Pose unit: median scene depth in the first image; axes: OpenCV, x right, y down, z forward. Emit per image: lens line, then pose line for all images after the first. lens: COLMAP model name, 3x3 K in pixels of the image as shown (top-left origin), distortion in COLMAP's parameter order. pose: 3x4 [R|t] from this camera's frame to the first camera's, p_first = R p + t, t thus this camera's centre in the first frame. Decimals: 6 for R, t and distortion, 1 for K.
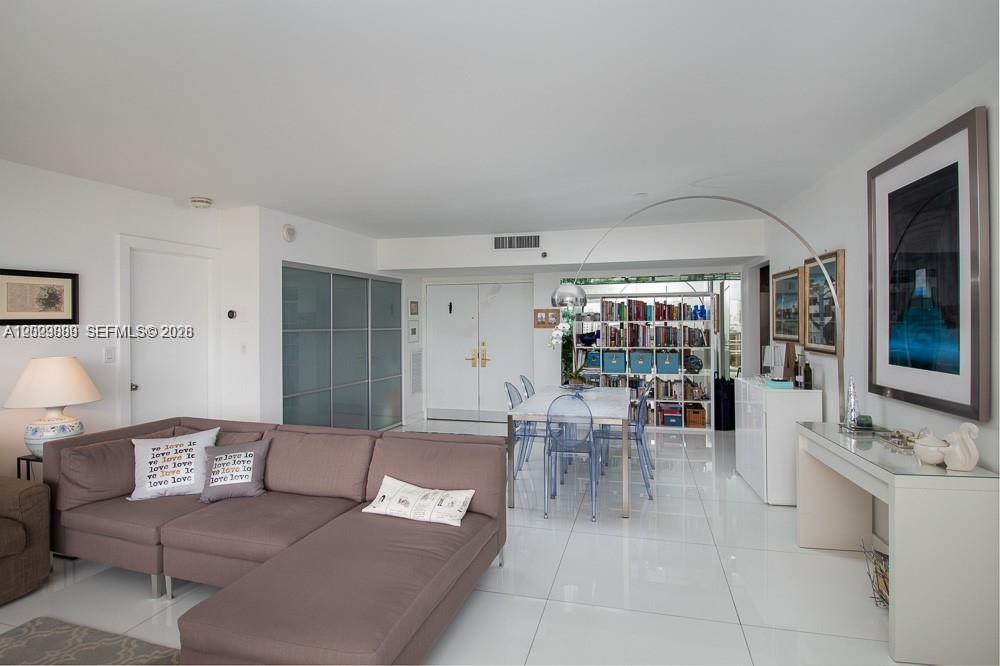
lens RADIAL K [[533.1, 0, 499.9], [0, 533.1, 328.3], [0, 0, 1]] dist [0.000079, -0.000049]
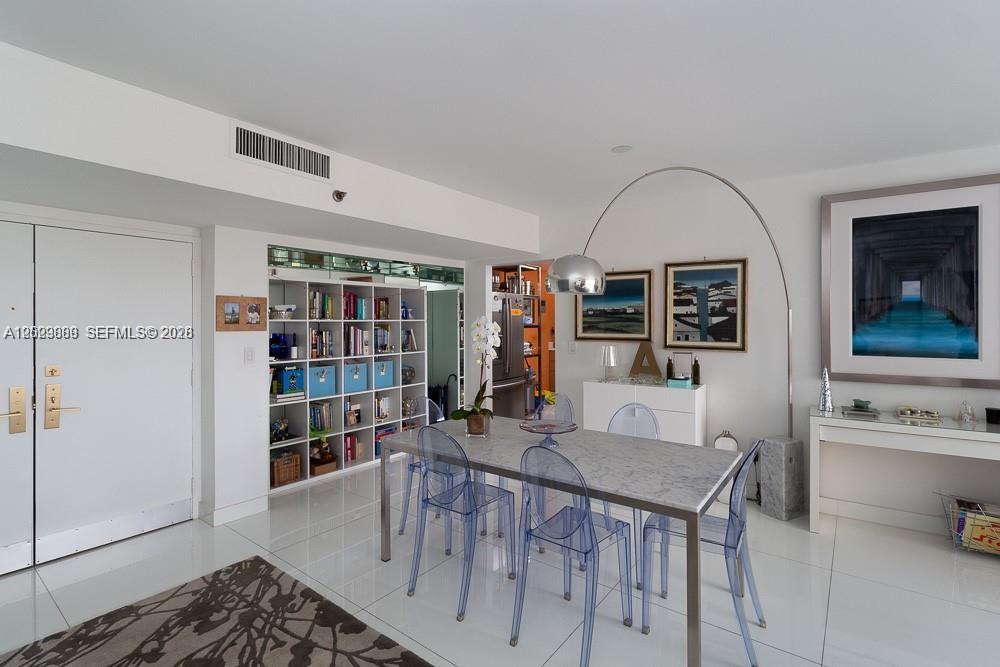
lens RADIAL K [[469.5, 0, 498.8], [0, 469.5, 325.5], [0, 0, 1]] dist [-0.002577, 0.000016]
pose [[0.377566, 0.000000, 0.925983, -0.294723], [0.009282, 0.999950, -0.003785, -0.002569], [-0.925936, 0.010024, 0.377547, 0.669756]]
